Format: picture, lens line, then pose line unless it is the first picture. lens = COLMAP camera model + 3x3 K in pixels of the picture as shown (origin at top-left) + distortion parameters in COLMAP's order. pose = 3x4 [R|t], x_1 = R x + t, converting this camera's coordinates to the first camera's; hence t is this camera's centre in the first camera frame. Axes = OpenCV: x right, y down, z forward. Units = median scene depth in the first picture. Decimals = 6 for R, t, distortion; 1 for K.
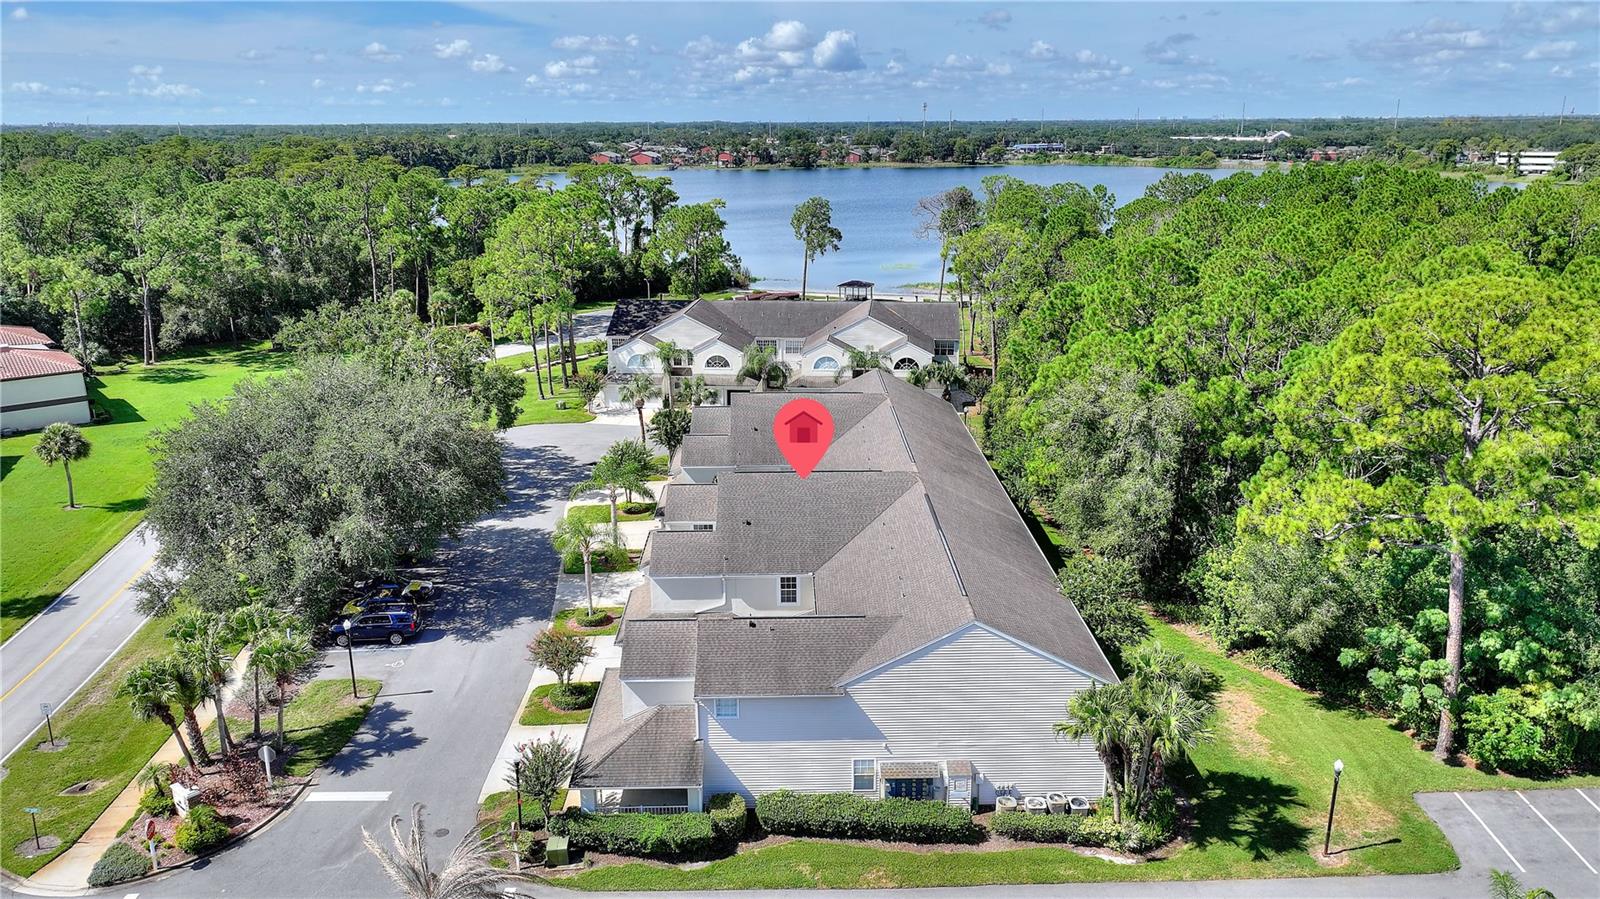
lens RADIAL K [[1132.0, 0, 801.2], [0, 1132.0, 452.6], [0, 0, 1]] dist [-0.001273, 0.013269]
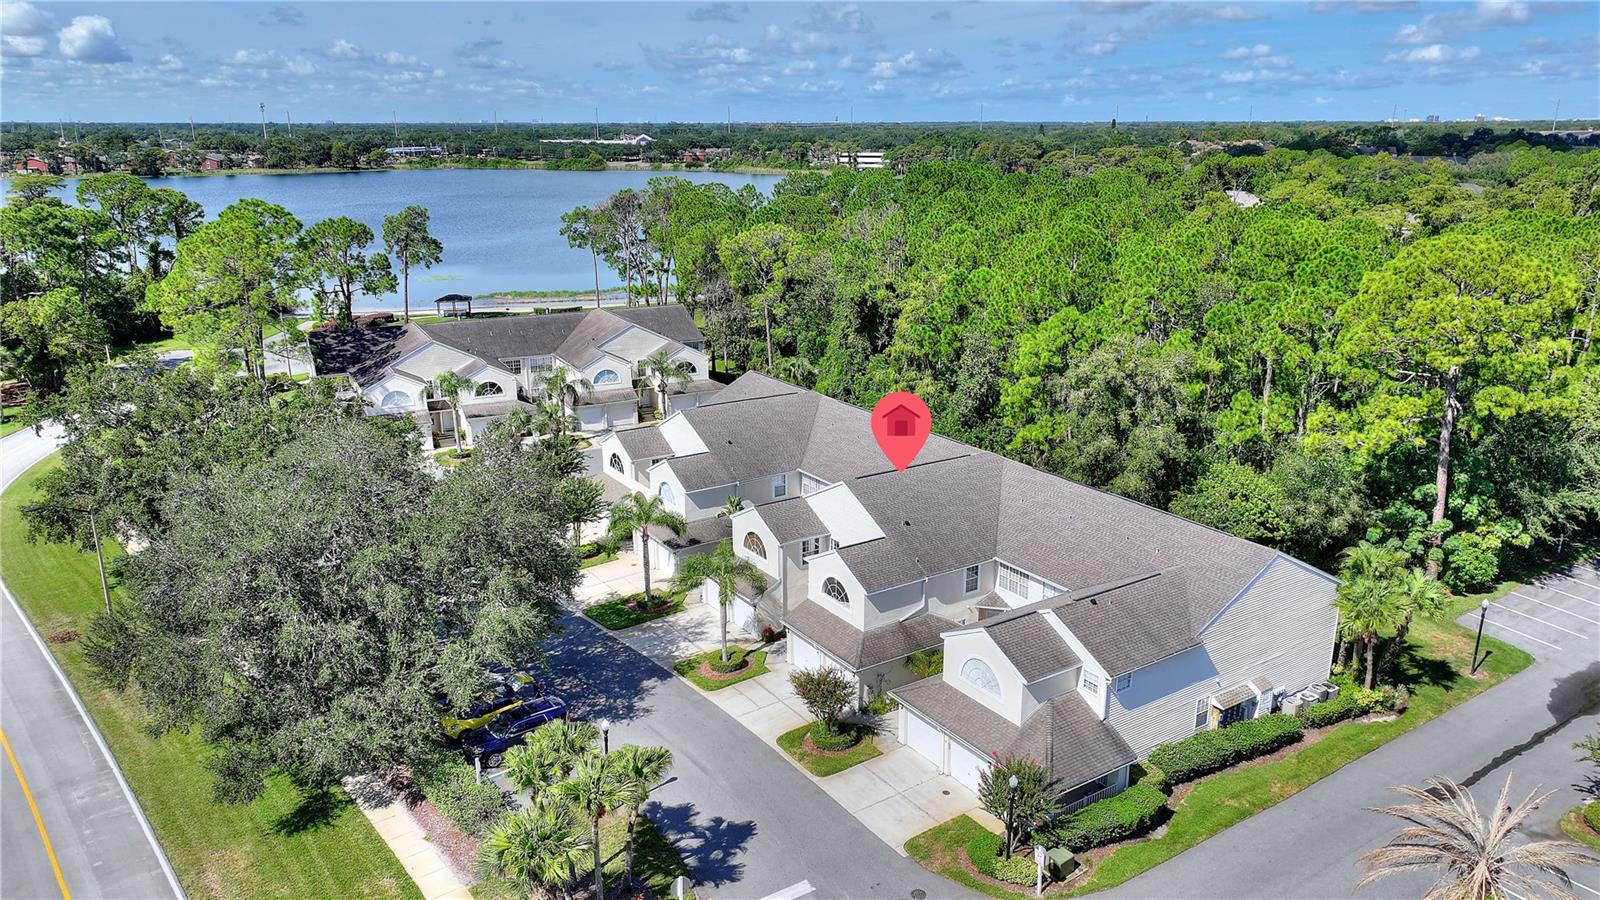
lens RADIAL K [[1132.0, 0, 816.3], [0, 1132.0, 452.0], [0, 0, 1]] dist [-0.001273, 0.013269]
pose [[0.840371, -0.146198, 0.521921, -0.318204], [0.147940, 0.988242, 0.038616, -0.025406], [-0.521430, 0.044762, 0.852119, 0.097238]]
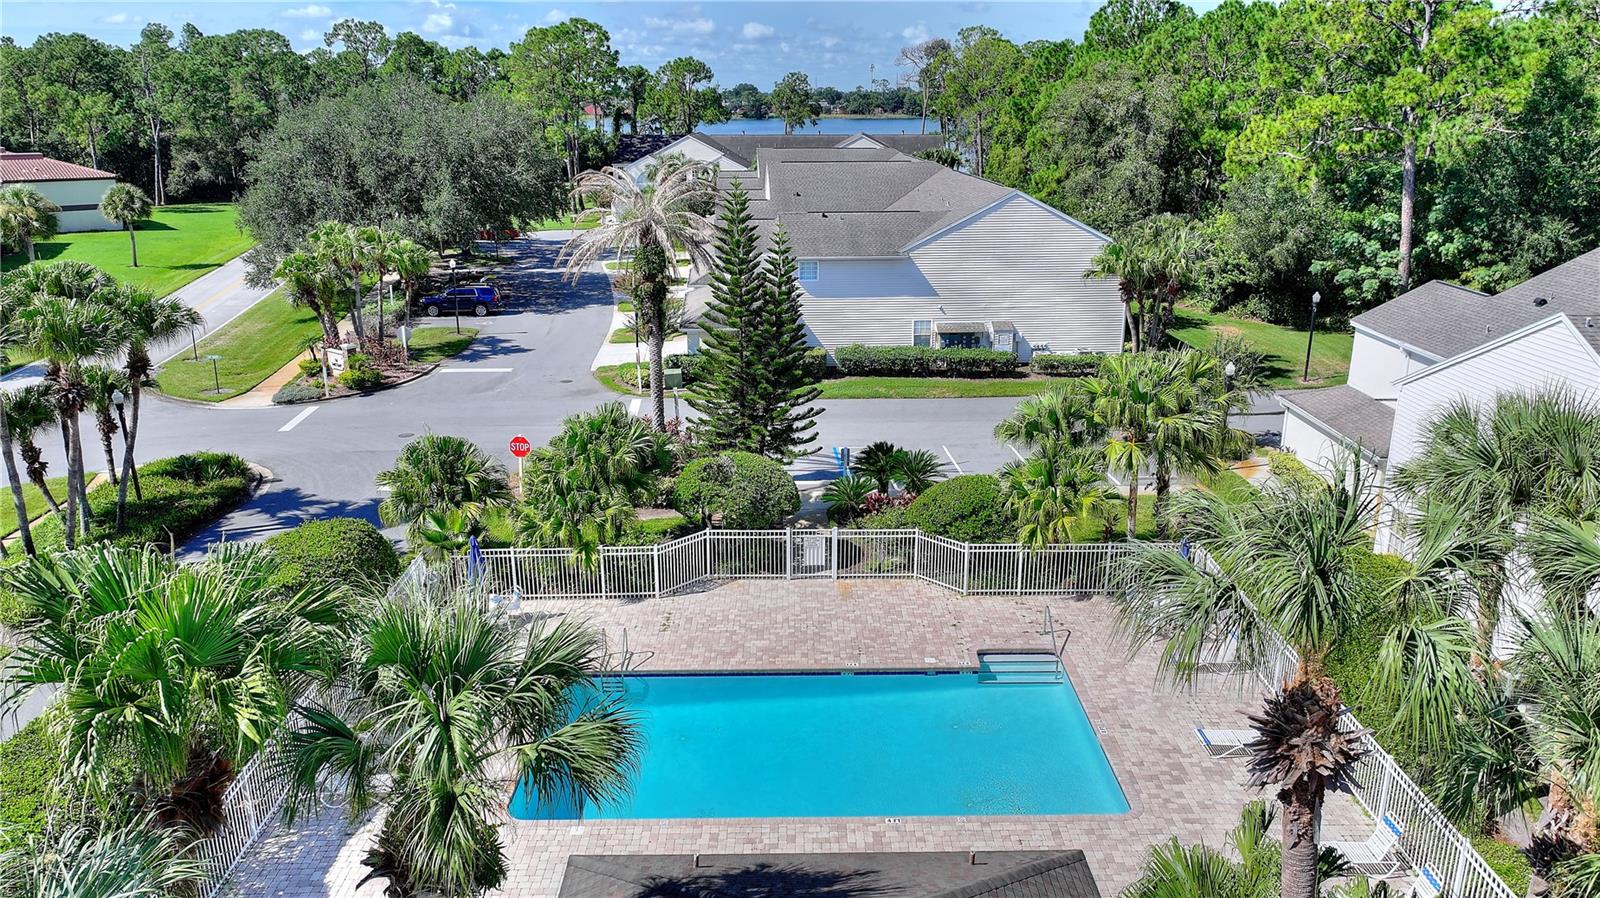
lens RADIAL K [[1132.0, 0, 804.6], [0, 1132.0, 450.2], [0, 0, 1]] dist [-0.001273, 0.013269]
pose [[0.998669, -0.013494, 0.049773, -0.051011], [0.012602, 0.999755, 0.018199, 0.152266], [-0.050007, -0.017548, 0.998595, -0.071346]]
